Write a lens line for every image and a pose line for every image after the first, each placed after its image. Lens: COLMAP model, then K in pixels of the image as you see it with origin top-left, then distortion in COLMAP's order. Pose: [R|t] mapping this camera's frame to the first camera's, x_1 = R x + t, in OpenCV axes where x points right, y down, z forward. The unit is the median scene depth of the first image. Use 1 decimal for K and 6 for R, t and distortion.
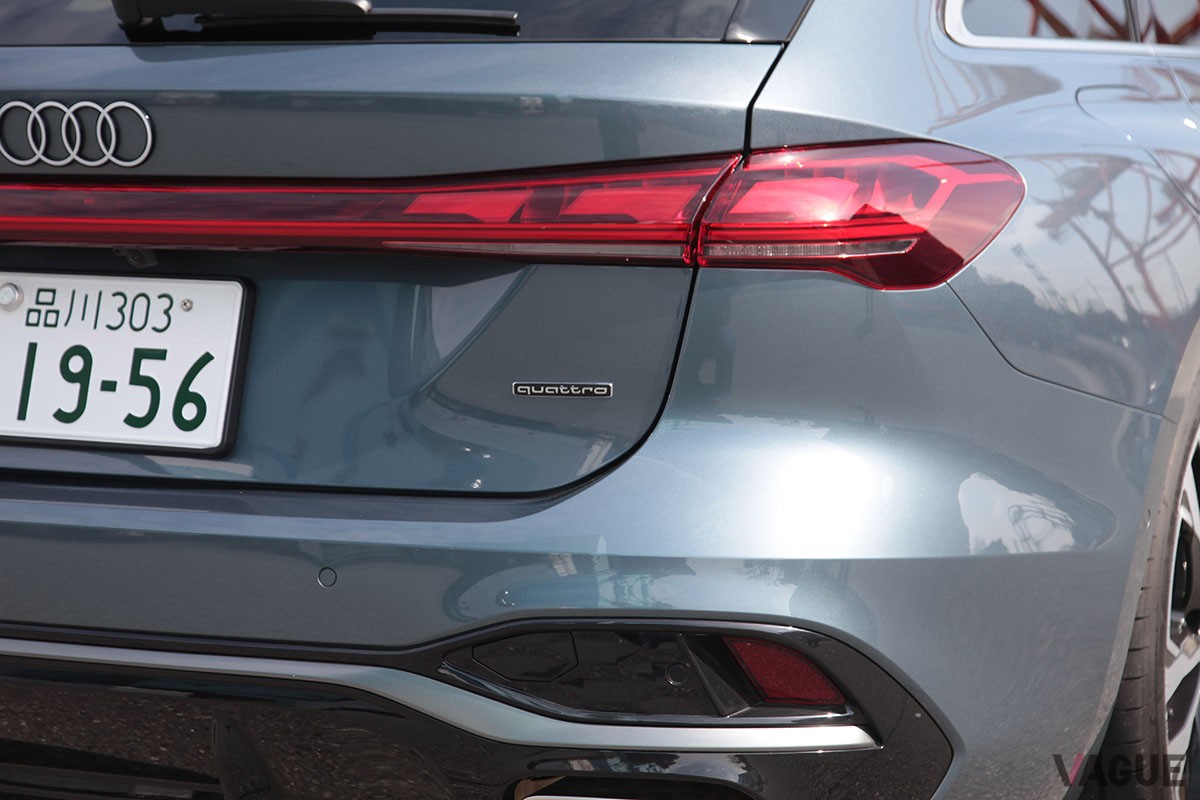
lens RADIAL K [[2608.4, 0, 600.0], [0, 2608.4, 400.0], [0, 0, 1]] dist [0.316553, -0.058227]
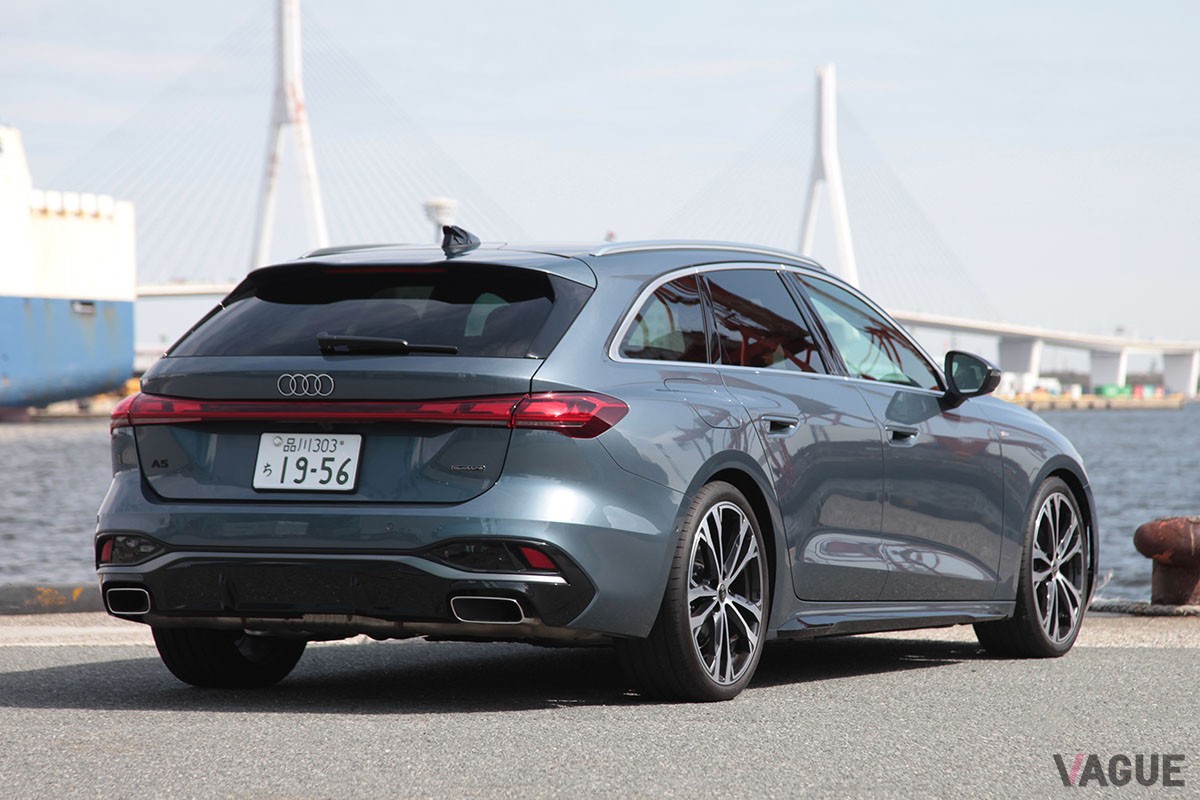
lens RADIAL K [[3466.1, 0, 600.0], [0, 3466.1, 400.0], [0, 0, 1]] dist [0.586054, 0.032945]
pose [[0.999765, 0.021020, 0.005371, 0.113226], [-0.020142, 0.991286, -0.130179, 0.432199], [-0.008060, 0.130041, 0.991476, -2.966910]]
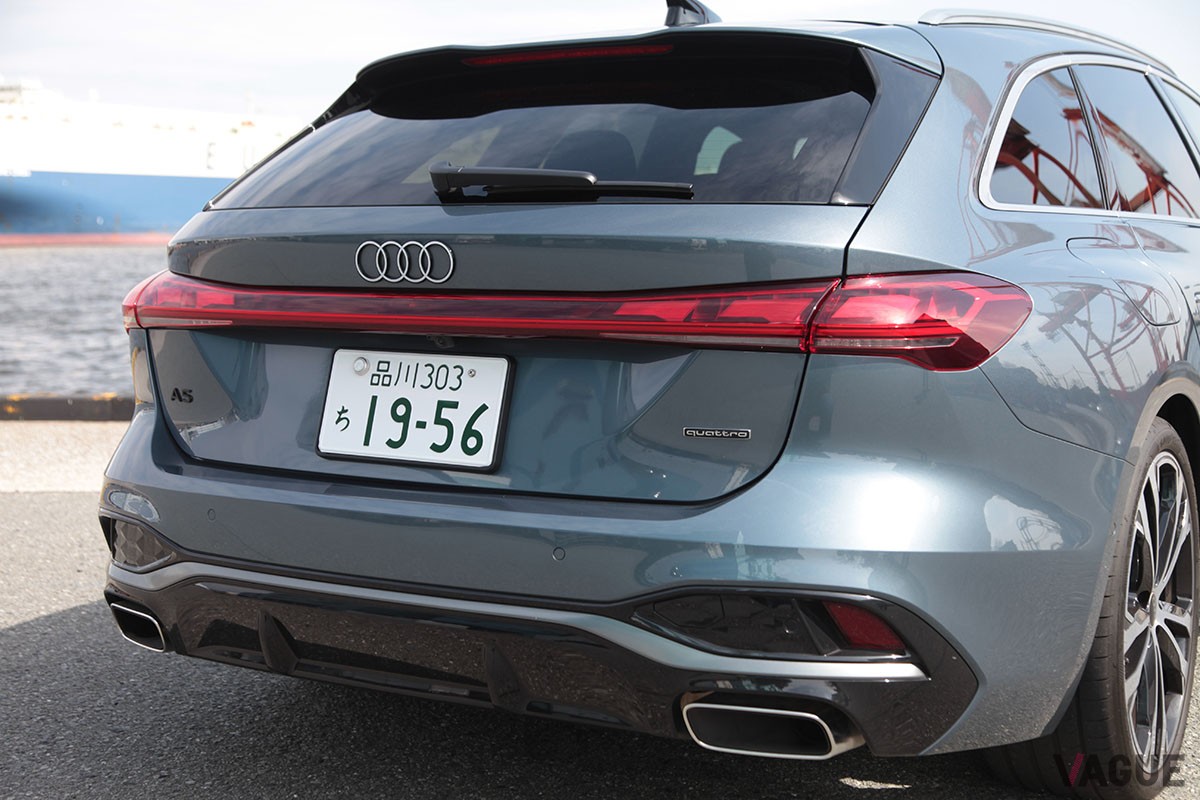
lens RADIAL K [[1694.6, 0, 600.0], [0, 1694.6, 400.0], [0, 0, 1]] dist [0.000665, -0.000446]
pose [[0.996453, 0.019429, -0.081874, -0.002069], [-0.021347, 0.999516, -0.022619, 0.000386], [0.081395, 0.024286, 0.996386, 0.025853]]
